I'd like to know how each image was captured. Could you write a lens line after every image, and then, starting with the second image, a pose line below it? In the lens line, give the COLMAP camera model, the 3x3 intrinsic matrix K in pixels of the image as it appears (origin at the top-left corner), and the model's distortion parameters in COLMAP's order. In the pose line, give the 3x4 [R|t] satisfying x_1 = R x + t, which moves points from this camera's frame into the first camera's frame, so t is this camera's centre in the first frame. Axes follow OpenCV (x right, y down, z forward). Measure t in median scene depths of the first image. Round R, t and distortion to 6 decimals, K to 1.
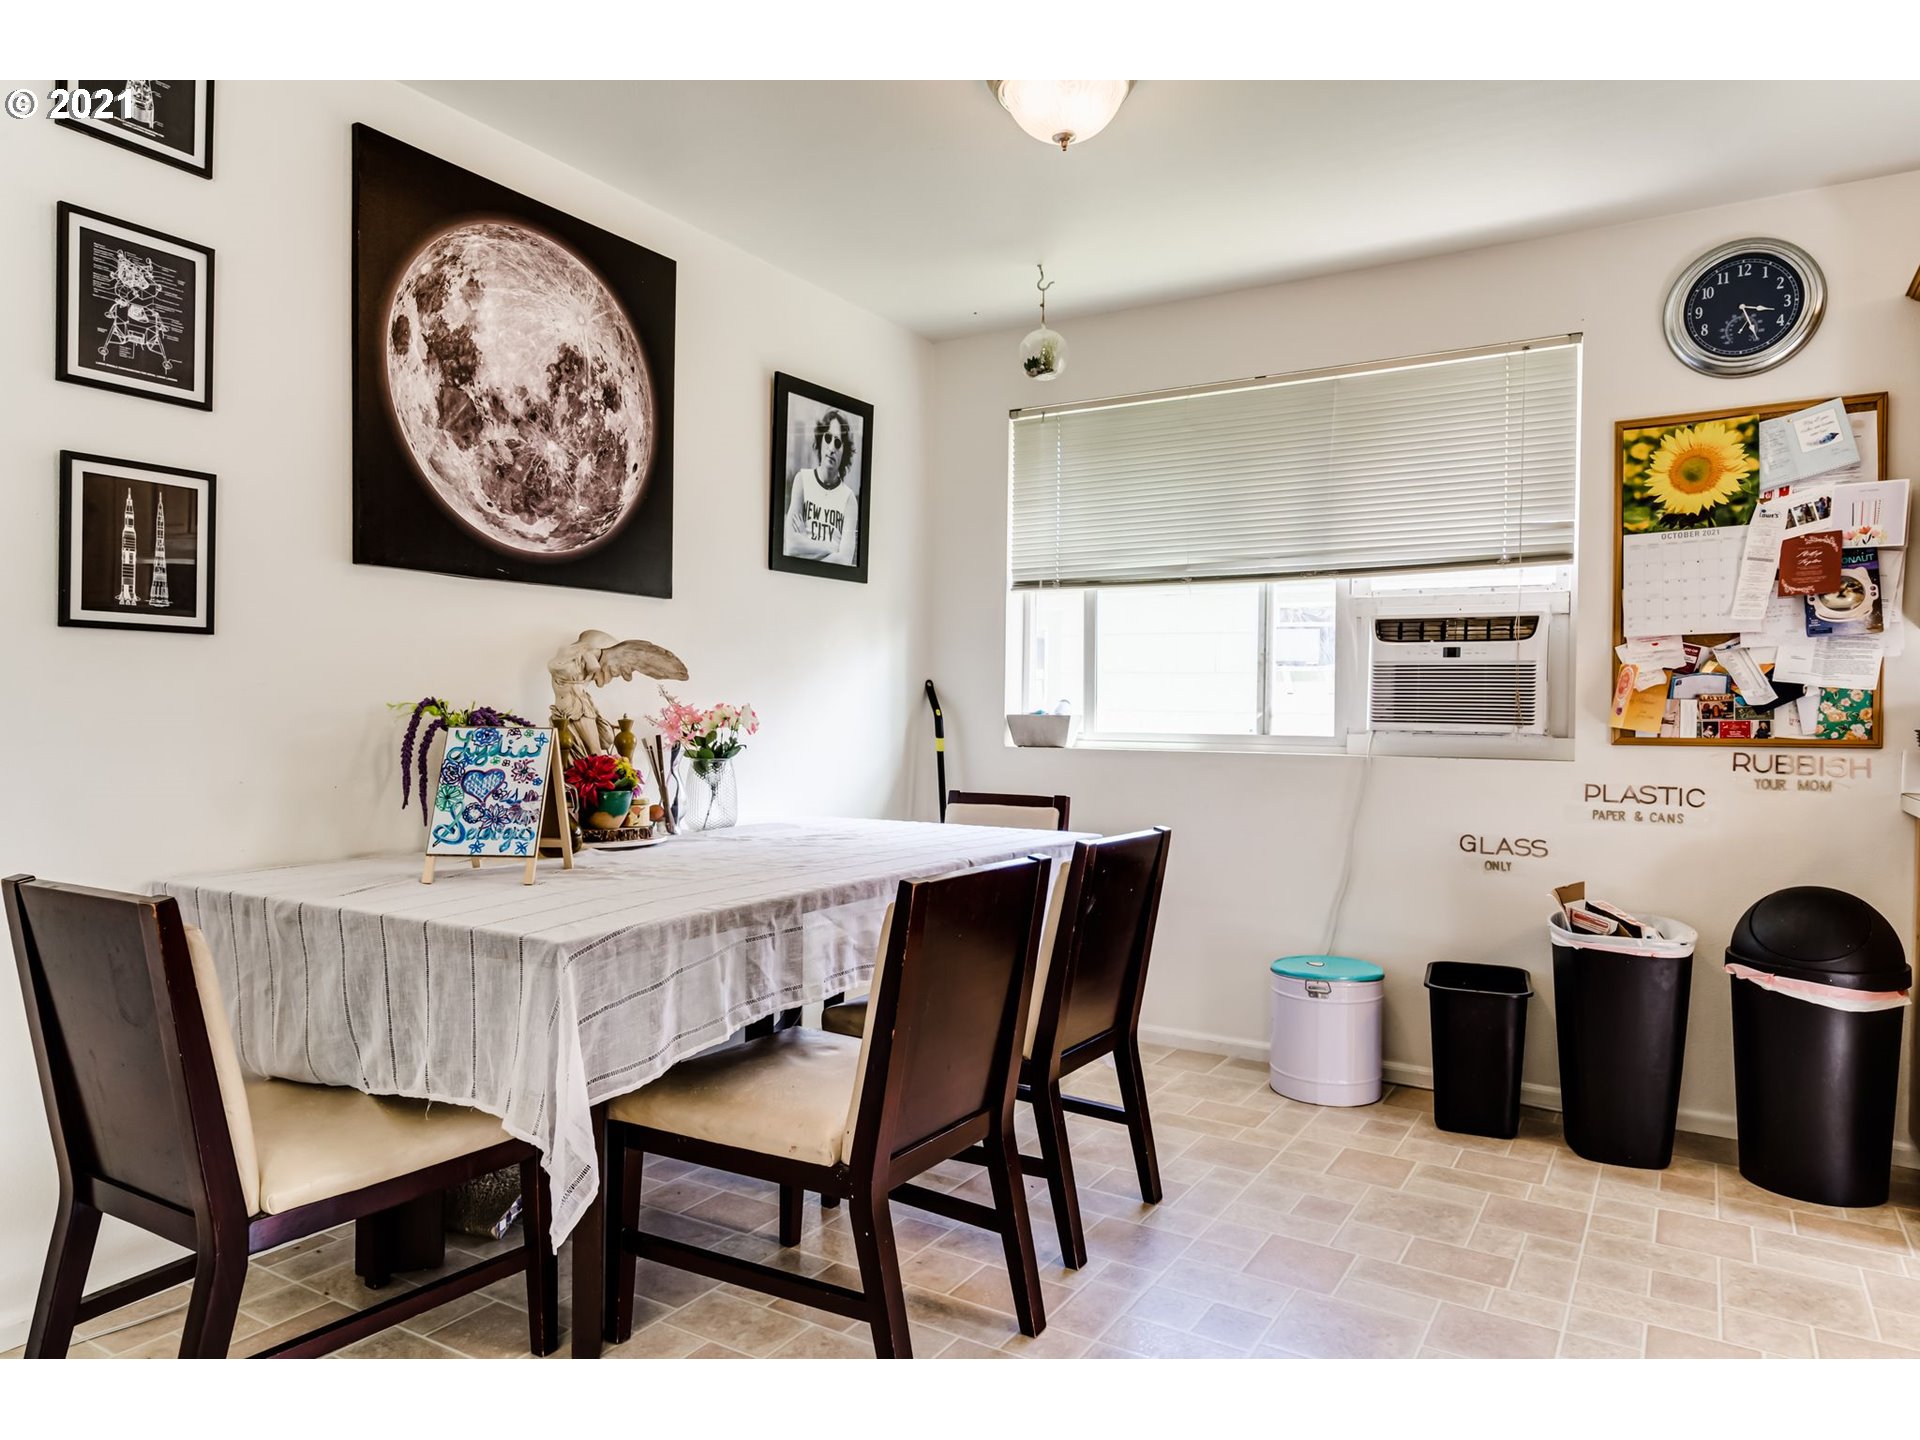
lens RADIAL K [[1227.8, 0, 959.0], [0, 1227.8, 720.1], [0, 0, 1]] dist [0.008133, -0.000535]
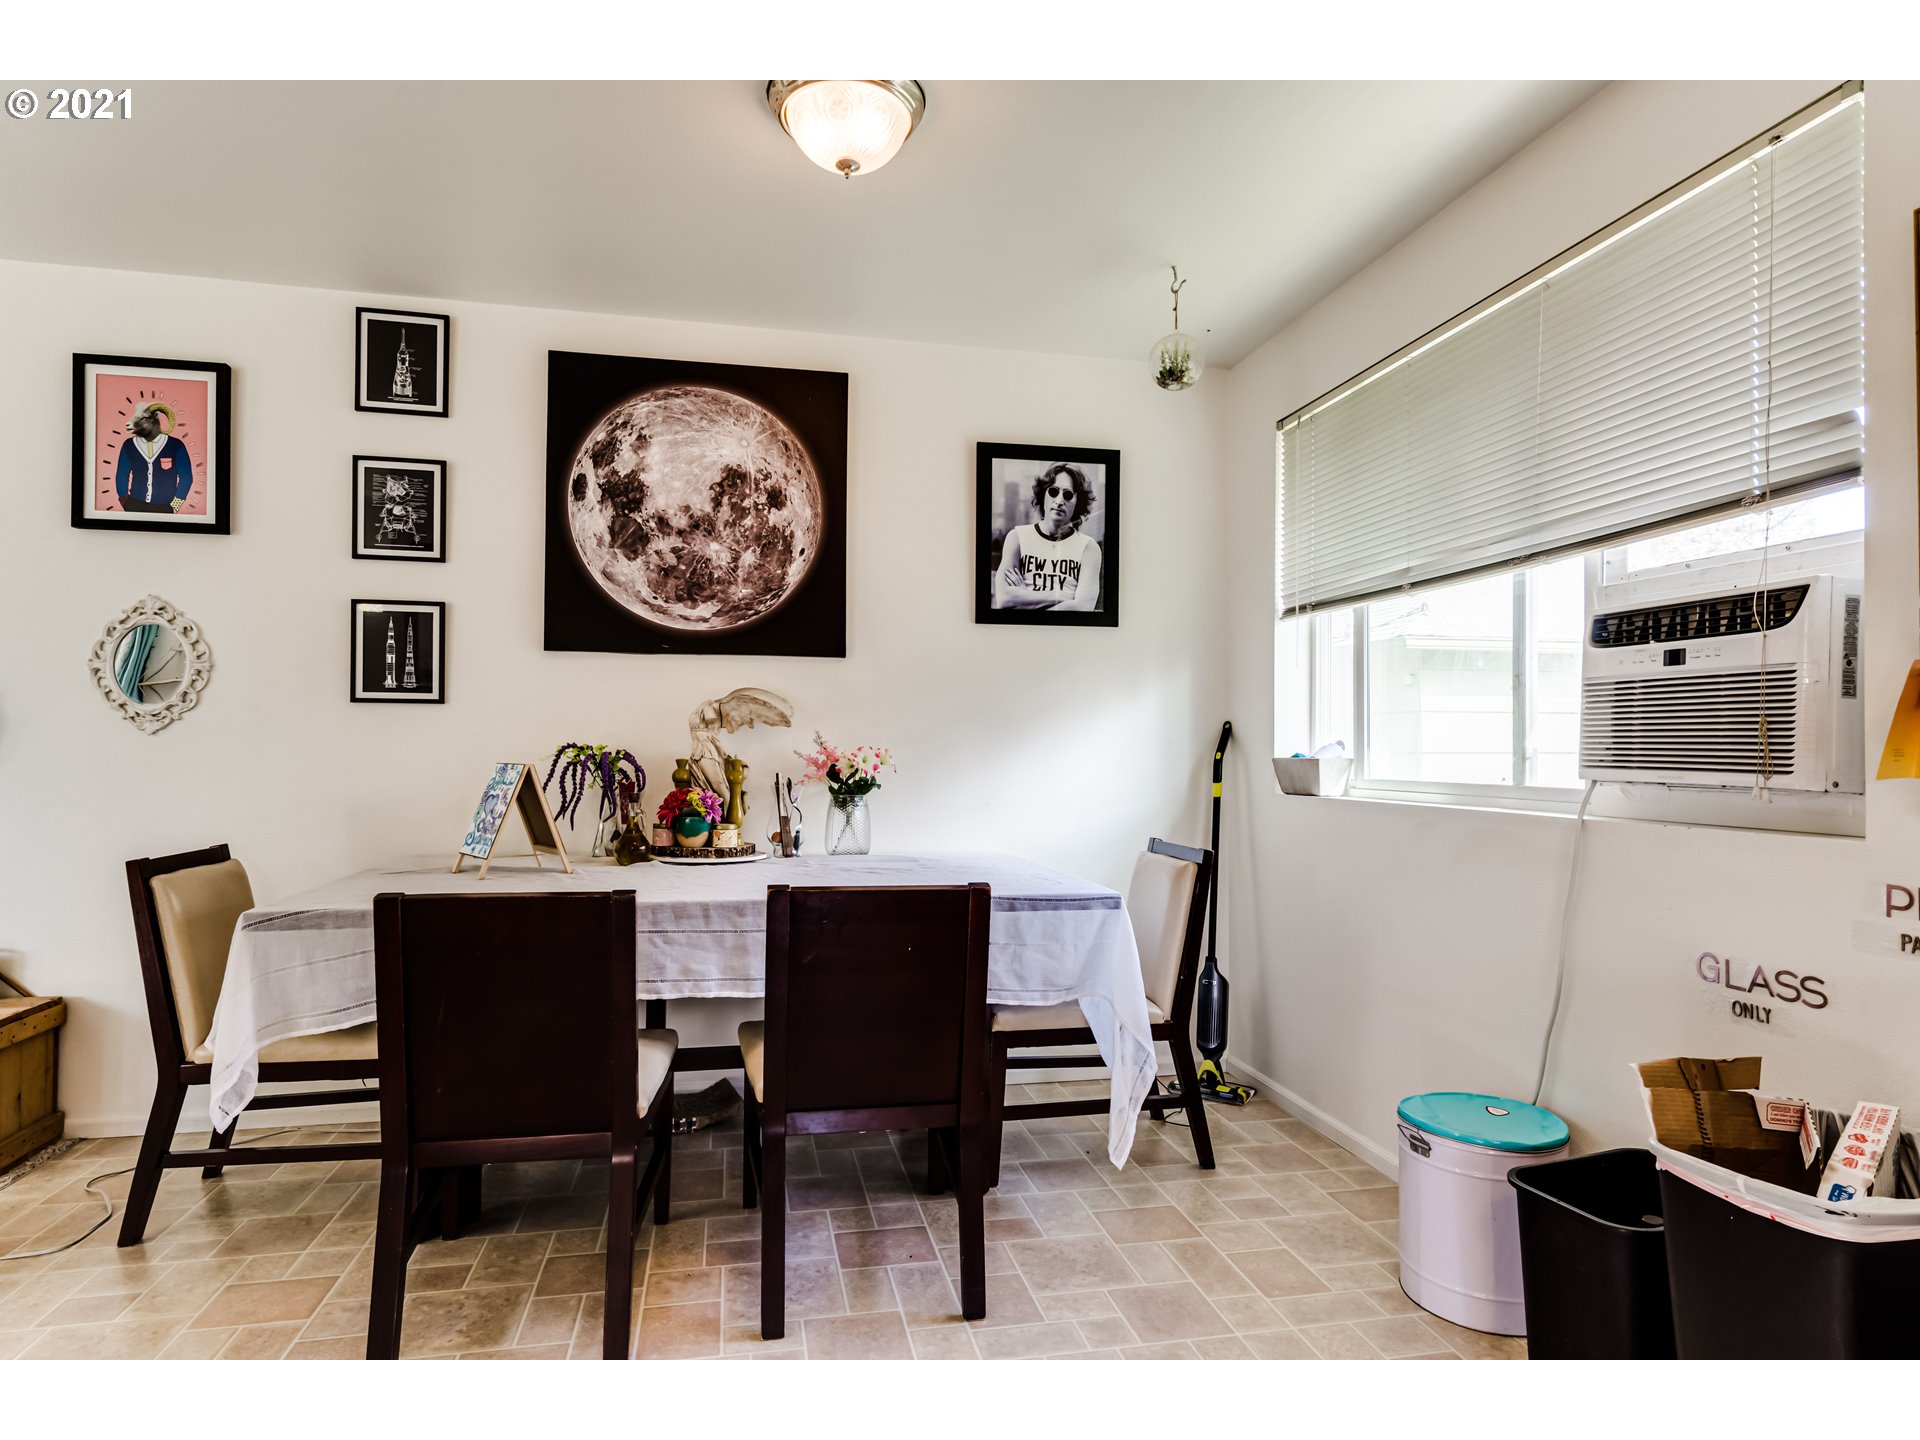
lens RADIAL K [[1068.8, 0, 958.6], [0, 1068.8, 723.3], [0, 0, 1]] dist [0.002104, 0.002368]
pose [[0.683375, -0.022760, -0.729713, 0.621168], [-0.006783, 0.999273, -0.037519, 0.001874], [0.730036, 0.030589, 0.682724, 0.408302]]
